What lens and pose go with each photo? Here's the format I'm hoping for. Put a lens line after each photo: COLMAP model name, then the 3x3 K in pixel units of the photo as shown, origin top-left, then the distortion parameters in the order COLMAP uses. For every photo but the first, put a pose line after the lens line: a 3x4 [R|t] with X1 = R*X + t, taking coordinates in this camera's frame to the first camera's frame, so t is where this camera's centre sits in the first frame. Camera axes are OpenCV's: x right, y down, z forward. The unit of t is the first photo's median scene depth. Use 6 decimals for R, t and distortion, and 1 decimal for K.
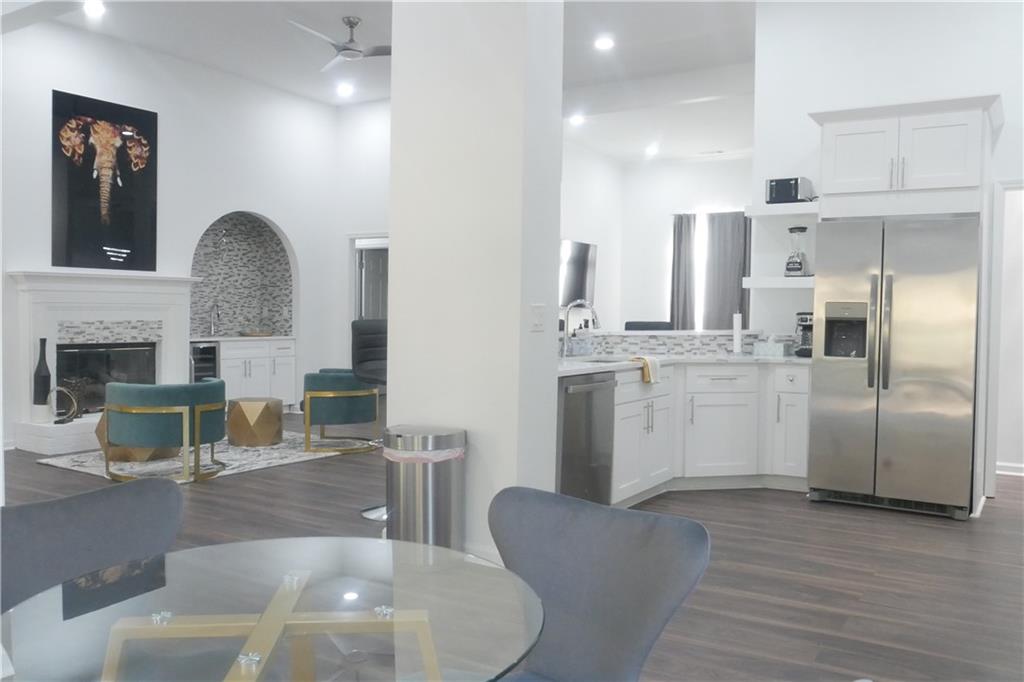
lens RADIAL K [[834.9, 0, 512.2], [0, 834.9, 343.2], [0, 0, 1]] dist [-0.050519, 0.041215]
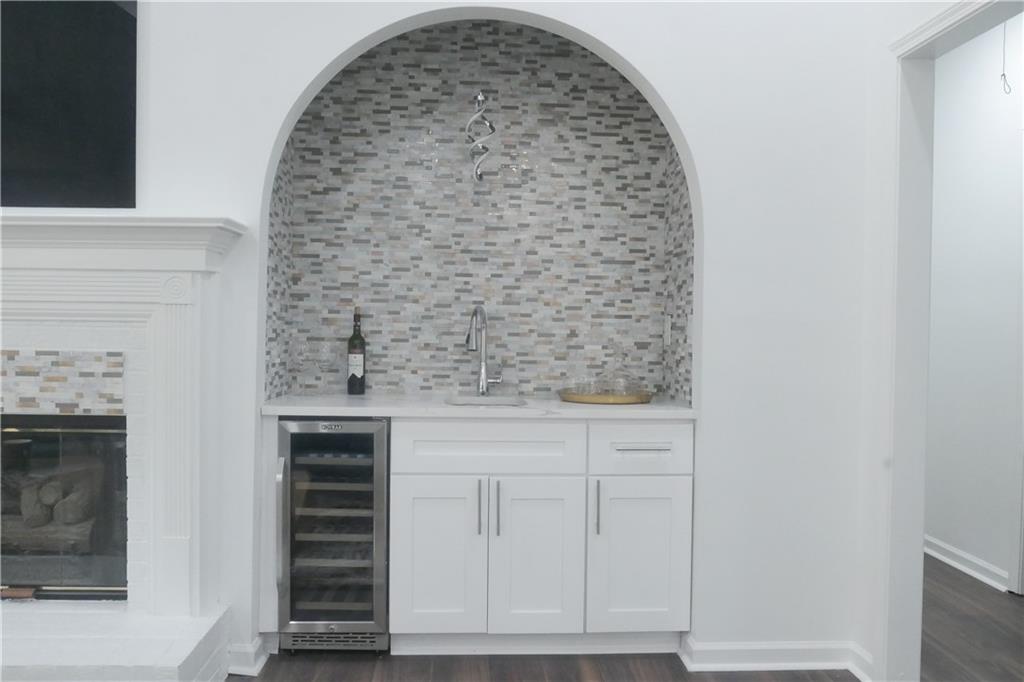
lens RADIAL K [[834.9, 0, 507.4], [0, 834.9, 342.9], [0, 0, 1]] dist [-0.050519, 0.041215]
pose [[0.571359, 0.013644, -0.820587, -0.066827], [-0.036881, 0.999279, -0.009064, -0.036235], [0.819871, 0.035443, 0.571450, 1.003674]]
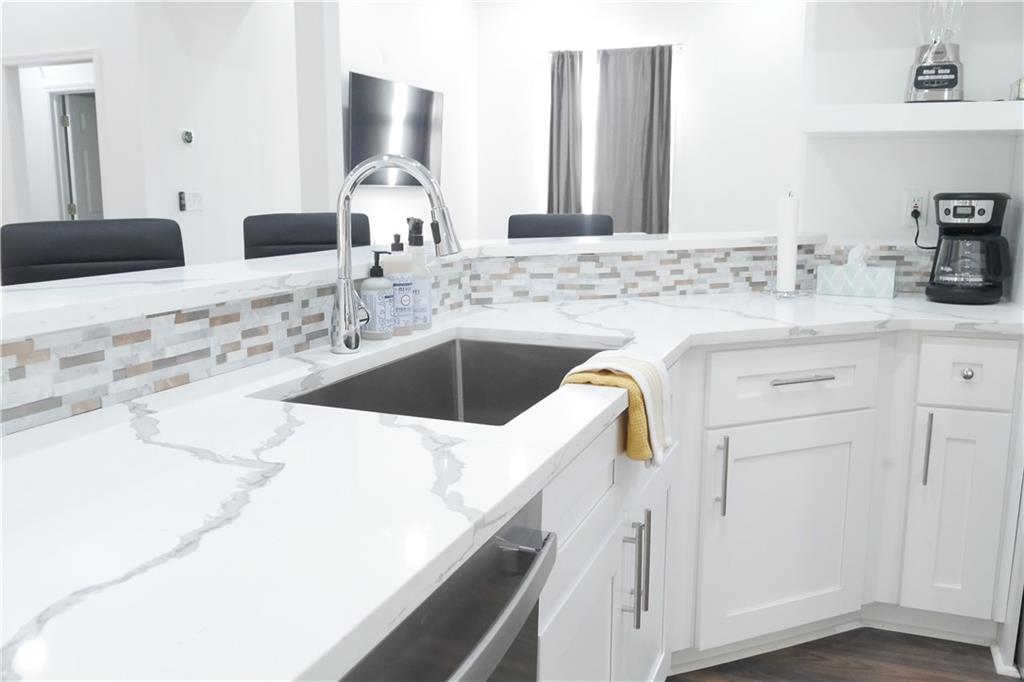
lens RADIAL K [[834.9, 0, 514.3], [0, 834.9, 338.2], [0, 0, 1]] dist [-0.050519, 0.041215]
pose [[0.983432, -0.039935, 0.176824, 0.043540], [0.015539, 0.990413, 0.137262, -0.017174], [-0.180611, -0.132241, 0.974624, 0.431255]]
